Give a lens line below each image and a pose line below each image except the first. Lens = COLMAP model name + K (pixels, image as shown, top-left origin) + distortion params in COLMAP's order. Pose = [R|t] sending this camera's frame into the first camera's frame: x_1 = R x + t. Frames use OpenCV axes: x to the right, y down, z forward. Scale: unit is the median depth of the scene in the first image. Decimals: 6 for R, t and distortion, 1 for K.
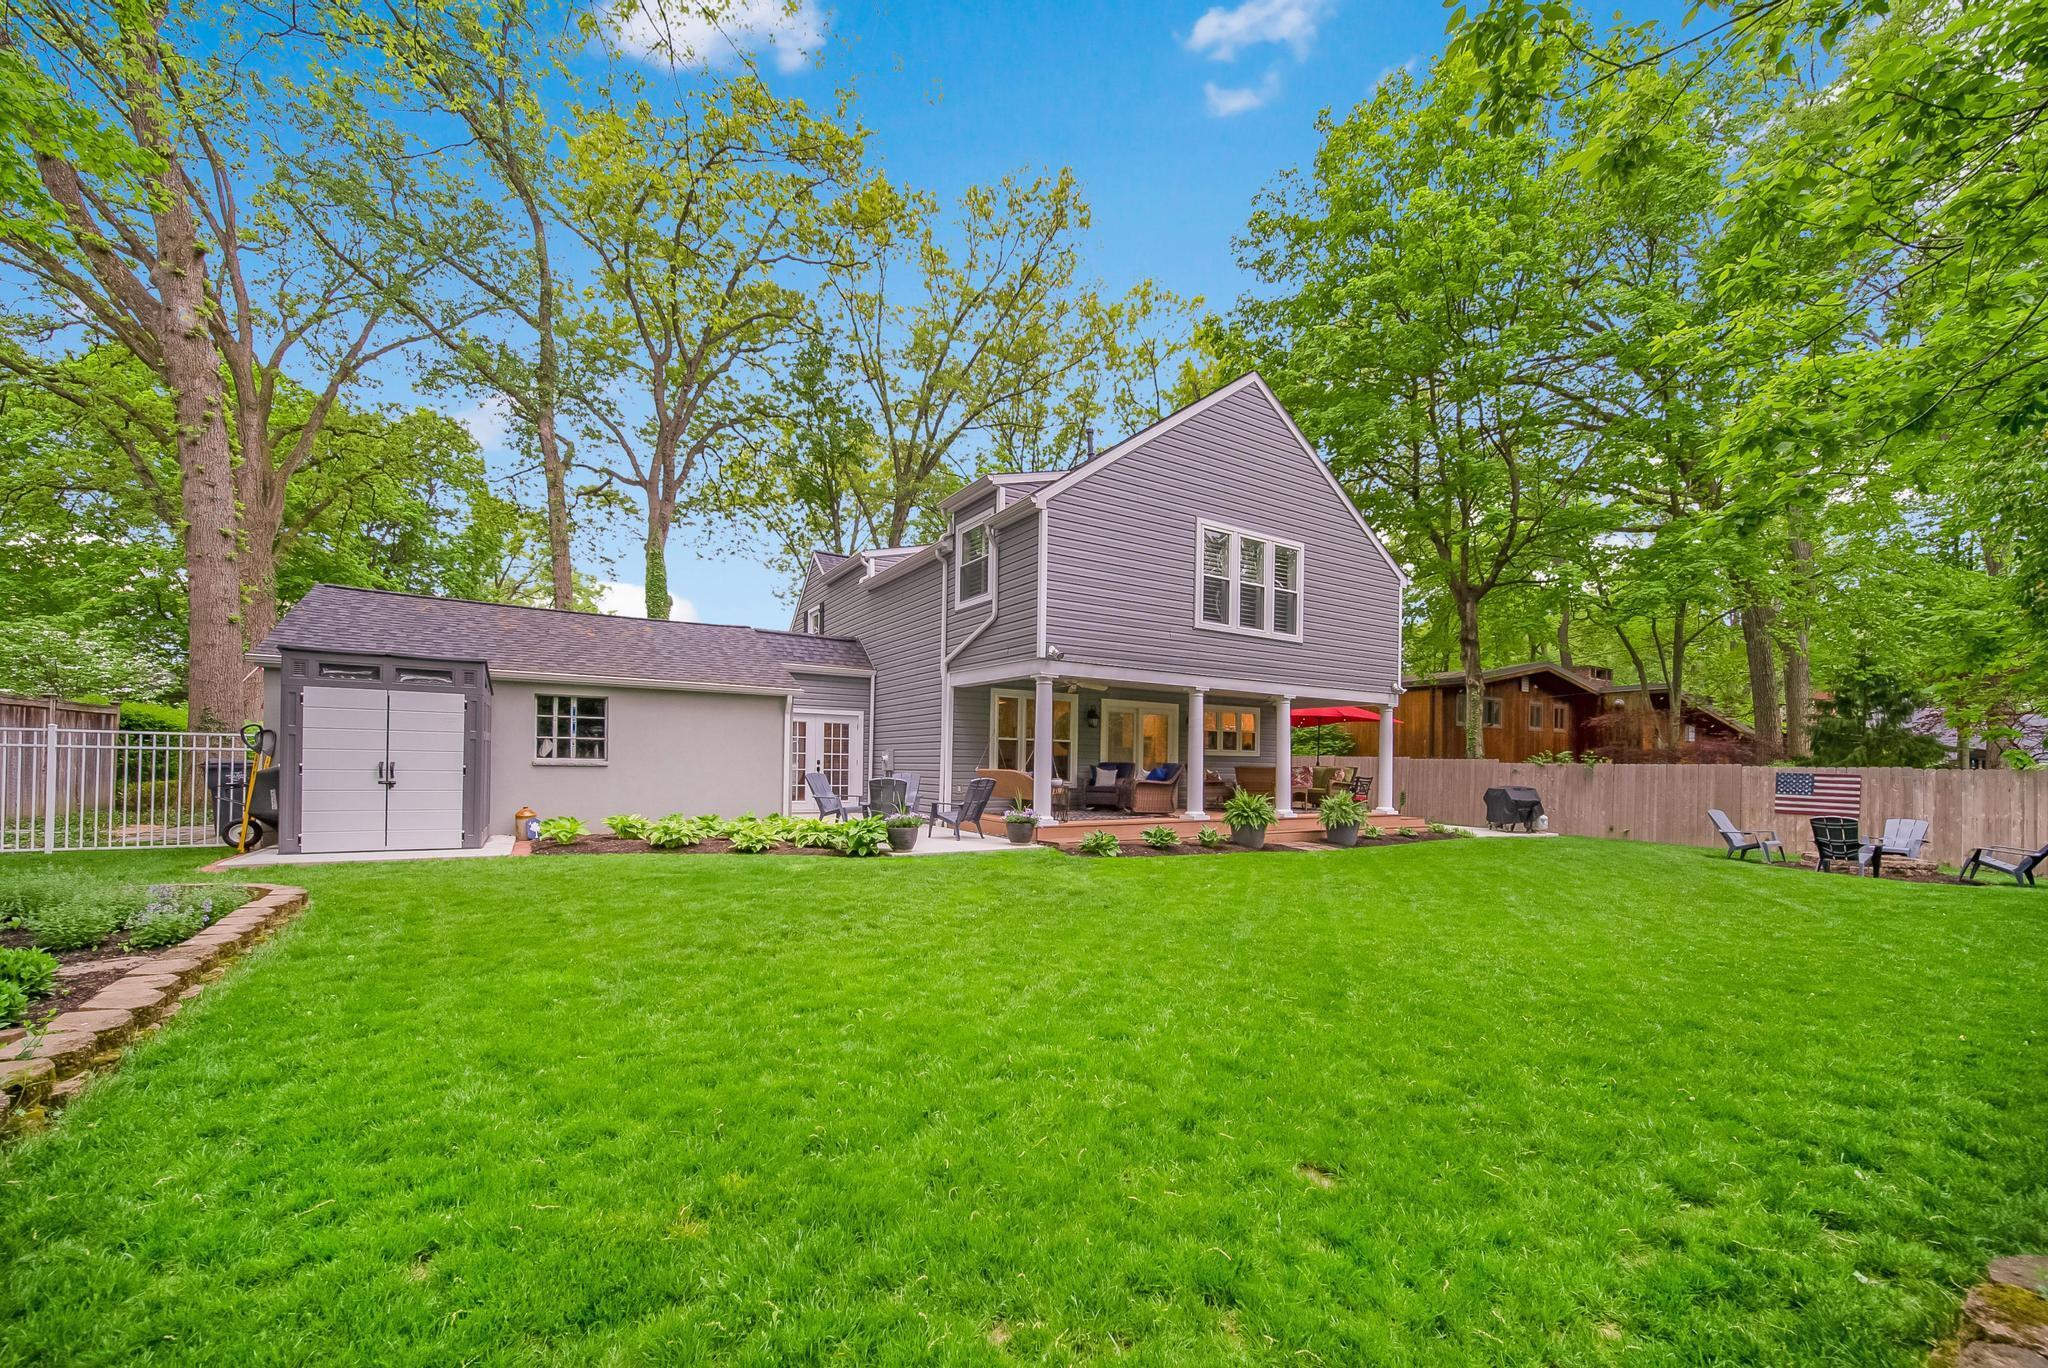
lens RADIAL K [[752.6, 0, 978.5], [0, 752.6, 687.3], [0, 0, 1]] dist [0.000469, 0.000006]
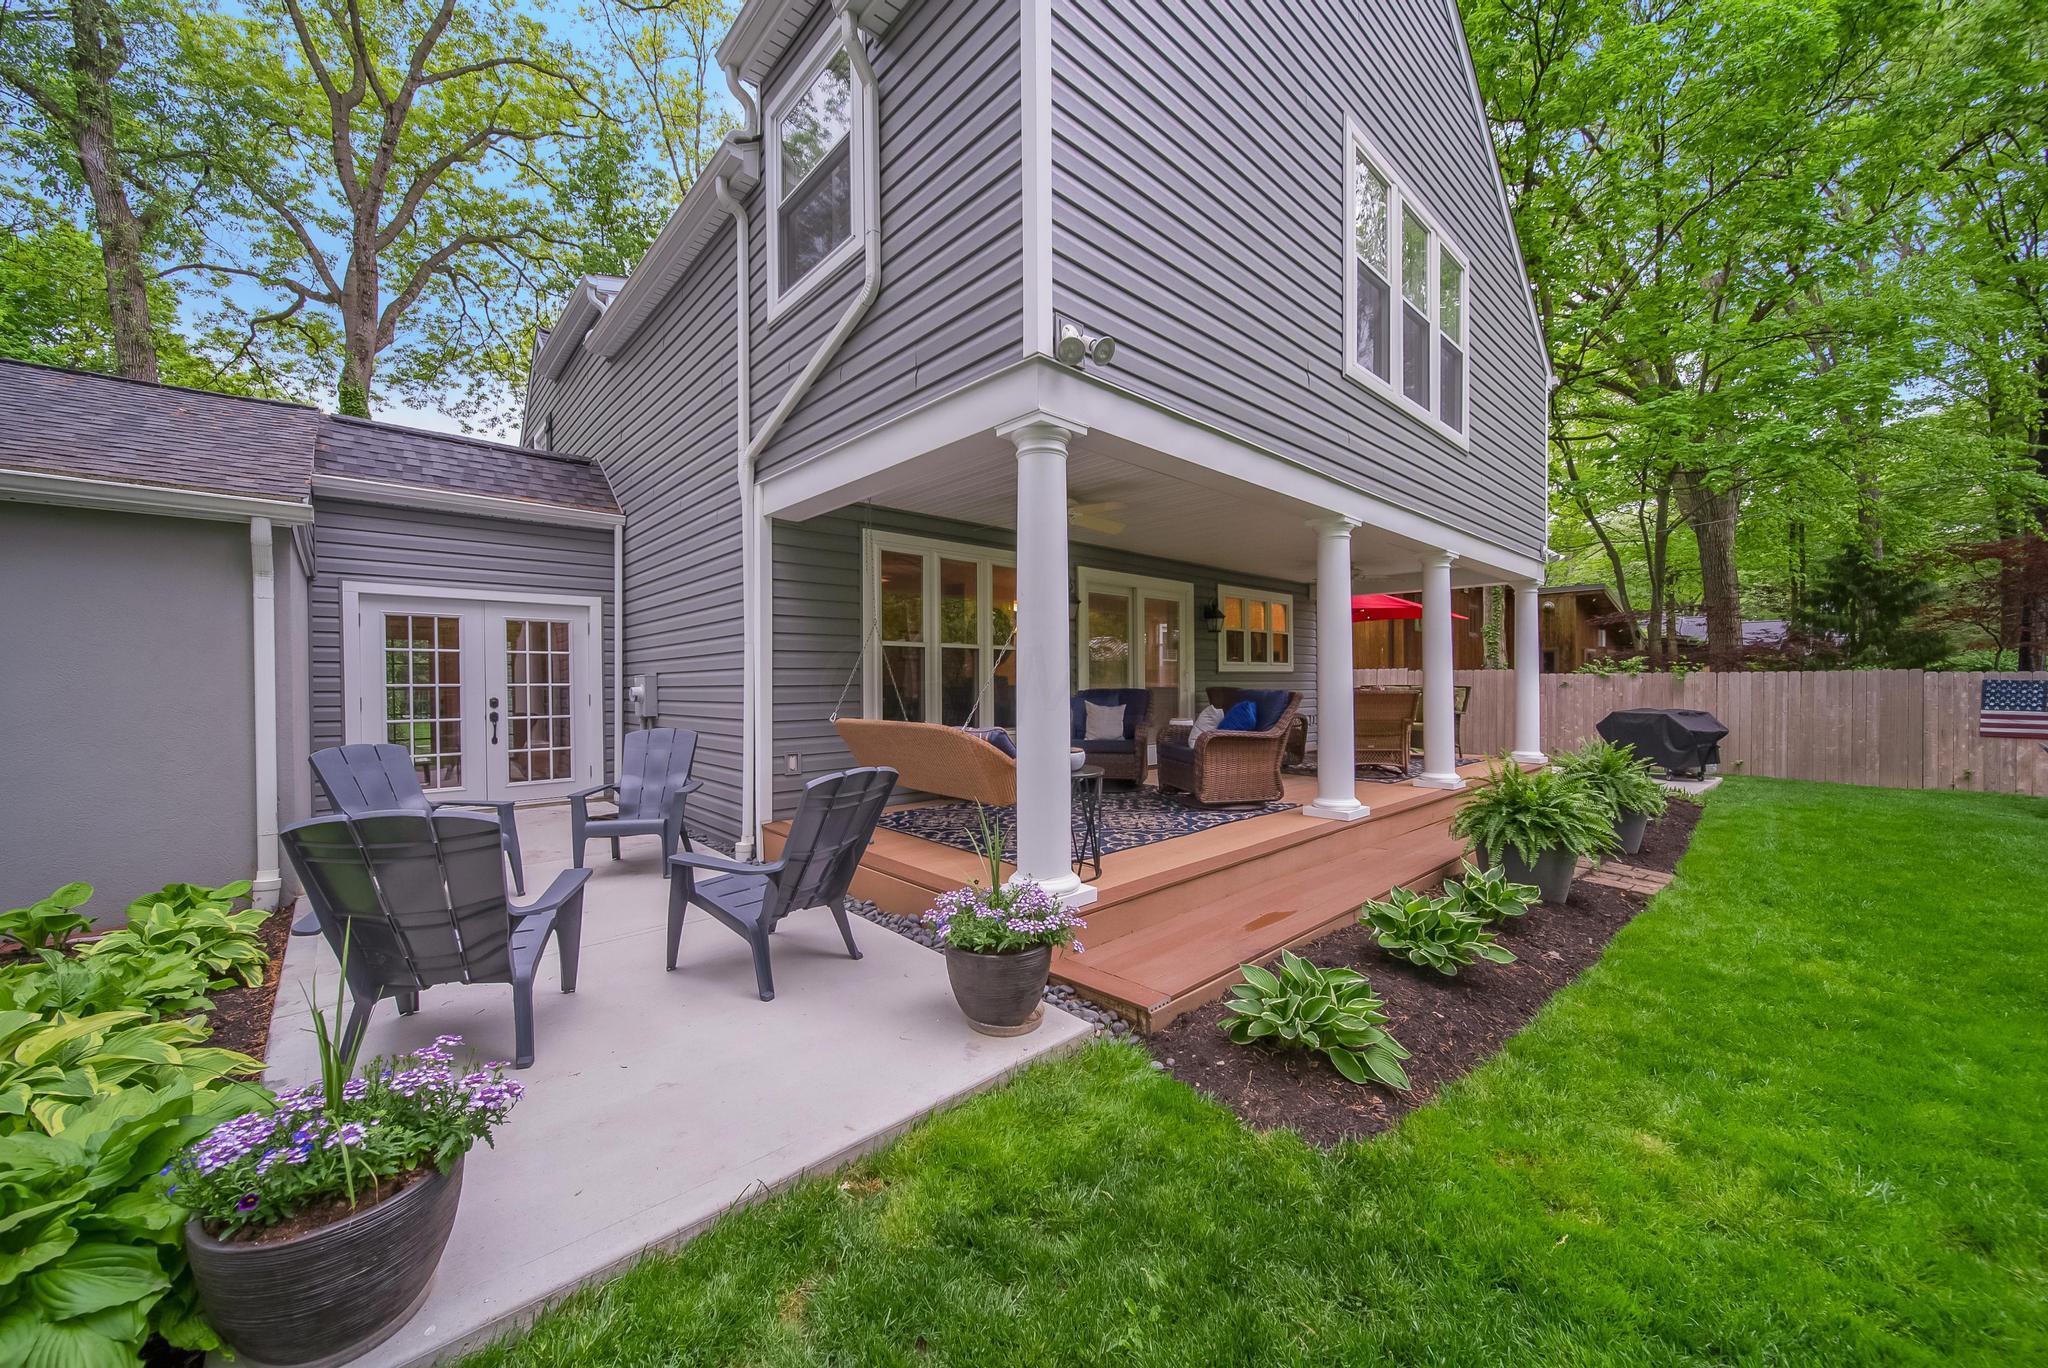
lens RADIAL K [[752.6, 0, 978.5], [0, 752.6, 687.3], [0, 0, 1]] dist [0.000469, 0.000006]
pose [[0.983389, -0.023680, 0.179959, 0.002422], [0.004786, 0.994491, 0.104710, 0.052248], [-0.181447, -0.102109, 0.978085, 0.602078]]
